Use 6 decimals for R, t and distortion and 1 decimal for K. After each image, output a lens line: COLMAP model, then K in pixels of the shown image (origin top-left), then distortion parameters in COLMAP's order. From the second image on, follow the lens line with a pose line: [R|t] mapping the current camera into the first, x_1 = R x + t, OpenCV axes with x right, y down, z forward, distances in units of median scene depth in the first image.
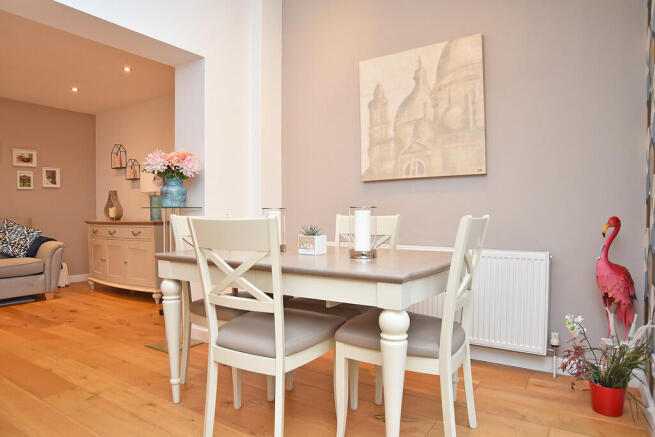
lens RADIAL K [[414.1, 0, 327.5], [0, 414.1, 218.5], [0, 0, 1]] dist [-0.043409, 0.003821]
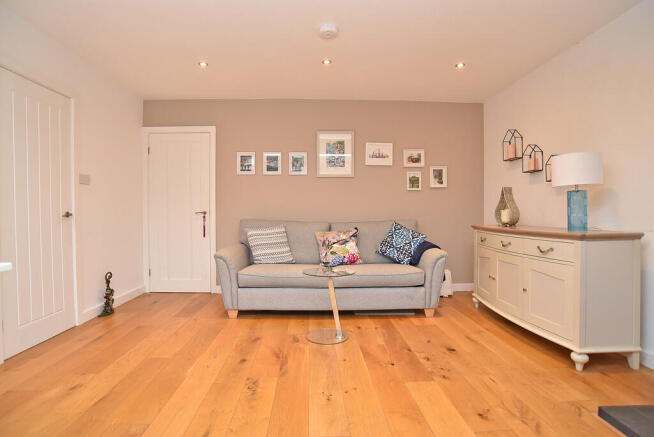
lens RADIAL K [[335.1, 0, 329.8], [0, 335.1, 231.1], [0, 0, 1]] dist [-0.066506, 0.000777]
pose [[0.593273, 0.047743, -0.803584, -0.223839], [-0.009458, 0.998584, 0.052346, -0.015567], [0.804946, -0.023455, 0.592885, 0.368462]]
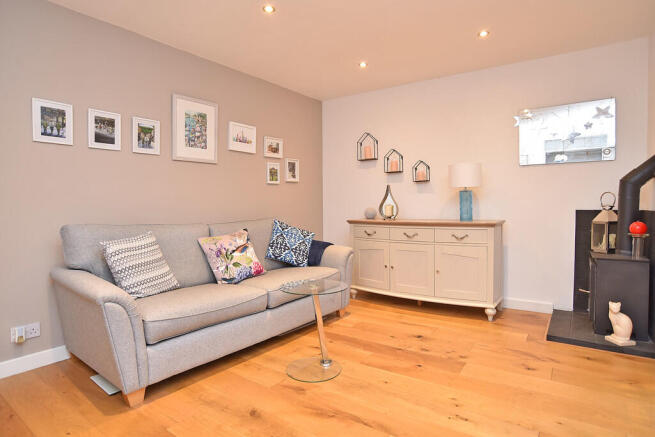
lens RADIAL K [[360.6, 0, 327.5], [0, 360.6, 218.5], [0, 0, 1]] dist [-0.063929, 0.001574]
pose [[0.999742, -0.003115, -0.022505, -0.628316], [0.003740, 0.999607, 0.027783, -0.019647], [0.022409, -0.027860, 0.999361, 0.235523]]
